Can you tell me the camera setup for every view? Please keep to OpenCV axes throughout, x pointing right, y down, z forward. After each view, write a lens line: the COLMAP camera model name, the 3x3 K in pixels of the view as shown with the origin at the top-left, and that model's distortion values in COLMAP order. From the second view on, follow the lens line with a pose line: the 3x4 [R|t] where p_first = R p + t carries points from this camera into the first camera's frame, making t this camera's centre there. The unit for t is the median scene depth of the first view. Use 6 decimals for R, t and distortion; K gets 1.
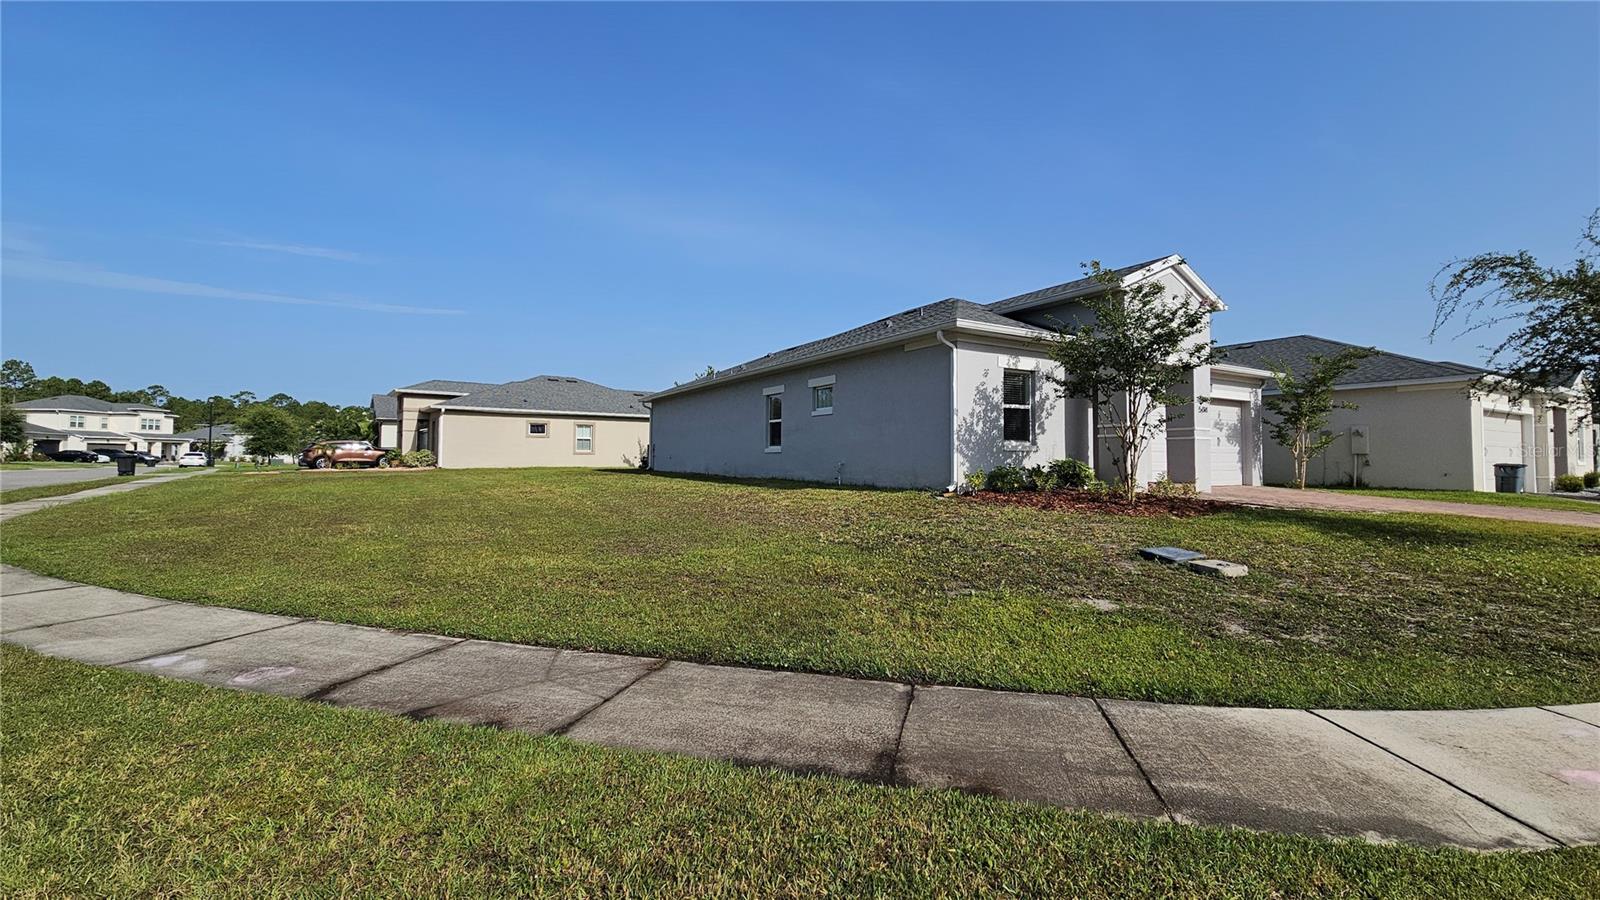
lens RADIAL K [[663.4, 0, 799.1], [0, 663.4, 434.0], [0, 0, 1]] dist [0.000213, 0.000085]
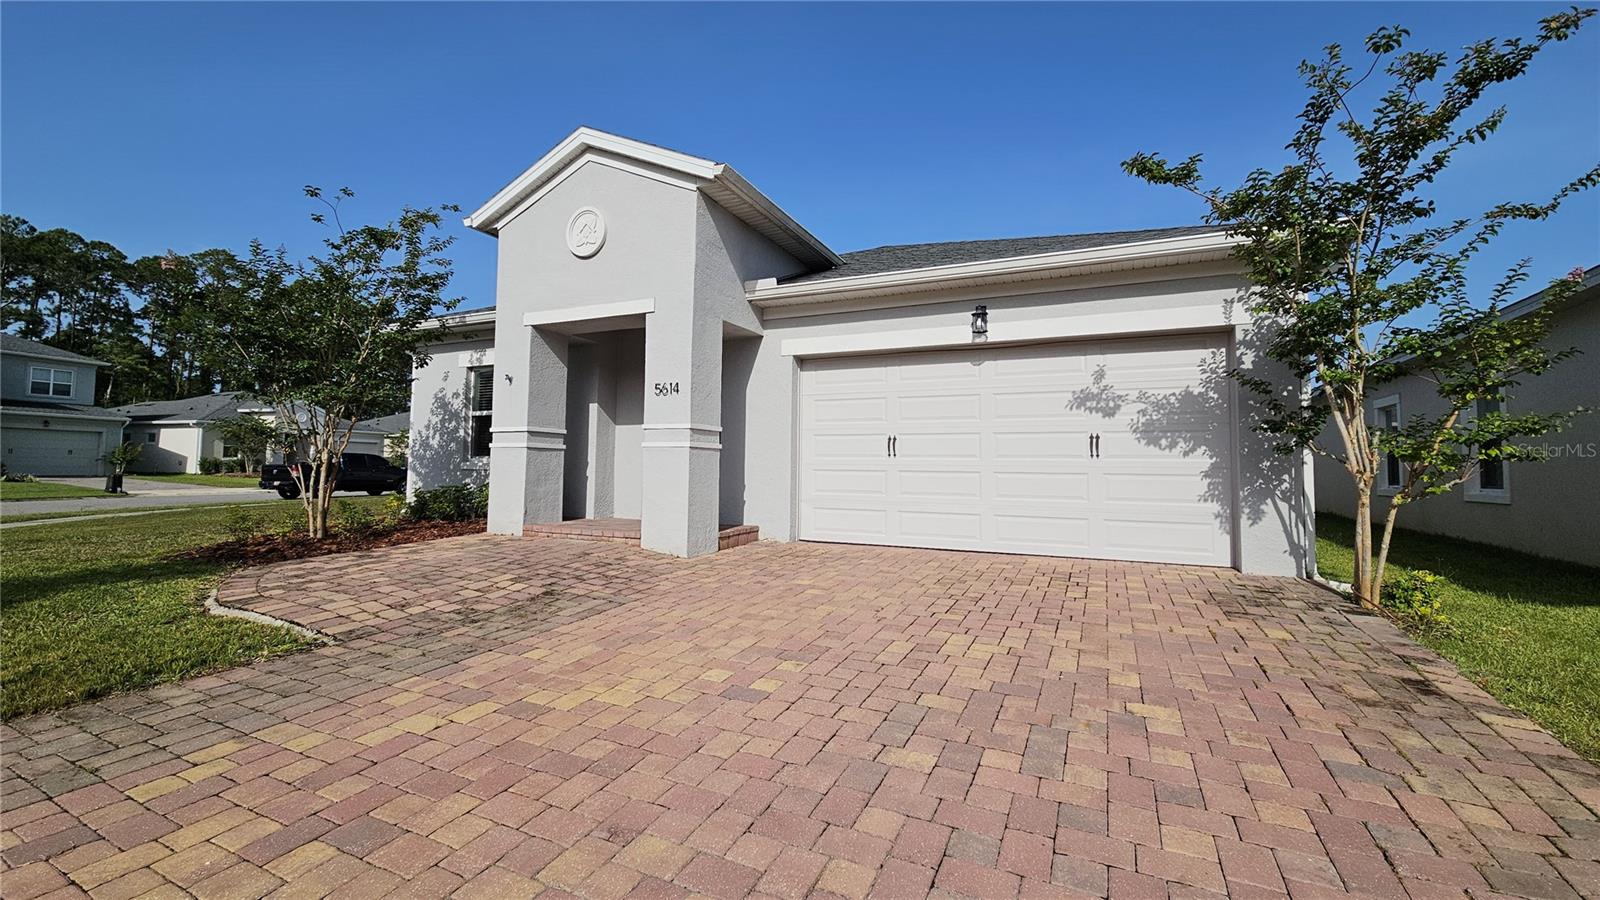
lens RADIAL K [[642.8, 0, 807.2], [0, 642.8, 431.6], [0, 0, 1]] dist [-0.000105, 0.000005]
pose [[0.561010, -0.043760, -0.826651, 0.839729], [0.023066, 0.999040, -0.037232, 0.013730], [0.827487, 0.001820, 0.561481, 0.632957]]
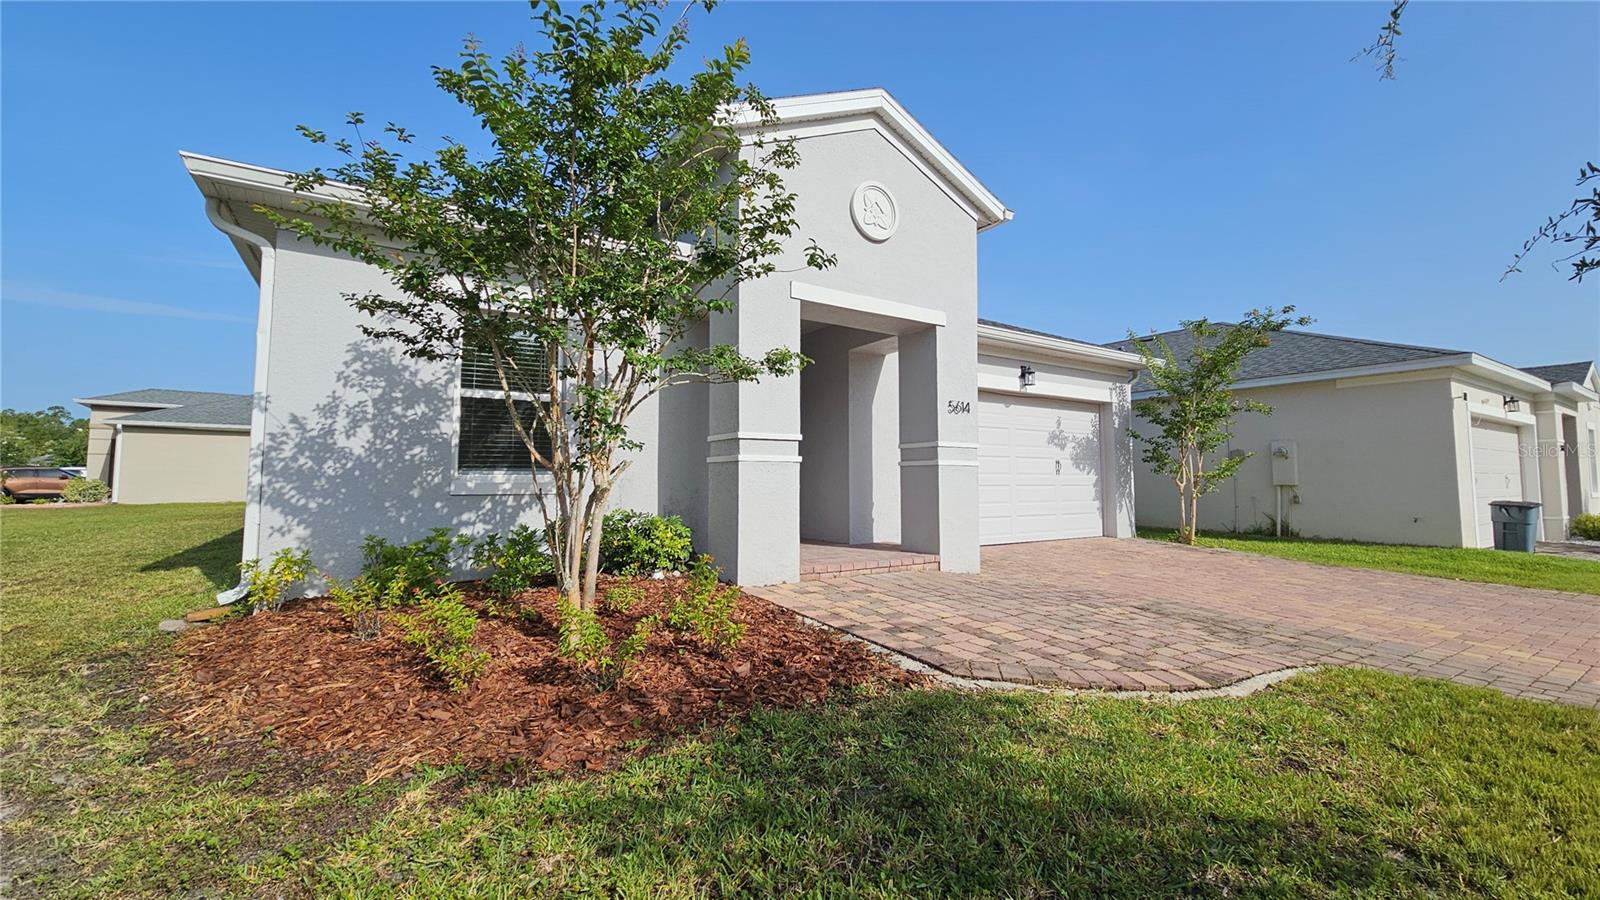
lens RADIAL K [[663.4, 0, 799.1], [0, 663.4, 434.0], [0, 0, 1]] dist [0.000213, 0.000085]
pose [[0.999228, -0.001634, 0.039250, 0.362892], [0.002951, 0.999434, -0.033525, 0.000538], [-0.039173, 0.033615, 0.998667, 0.388288]]
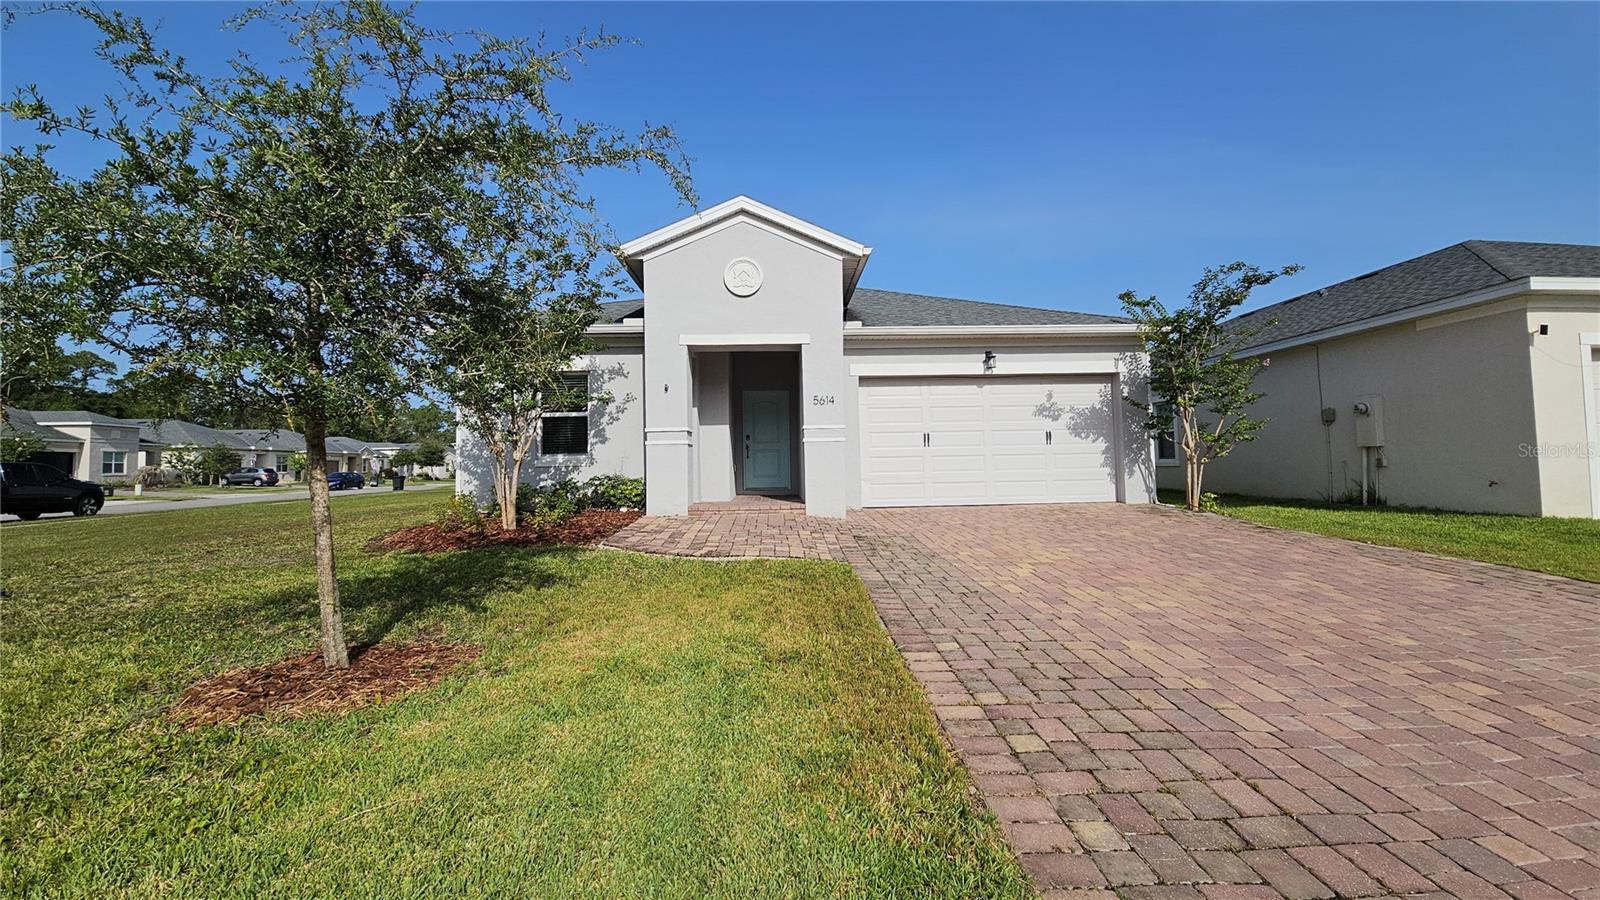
lens RADIAL K [[625.1, 0, 800.9], [0, 625.1, 427.1], [0, 0, 1]] dist [0.001894, 0.000104]
pose [[0.872868, -0.049115, -0.485479, 0.711054], [0.041856, 0.998791, -0.025792, 0.007197], [0.486159, 0.002193, 0.873868, 0.312960]]
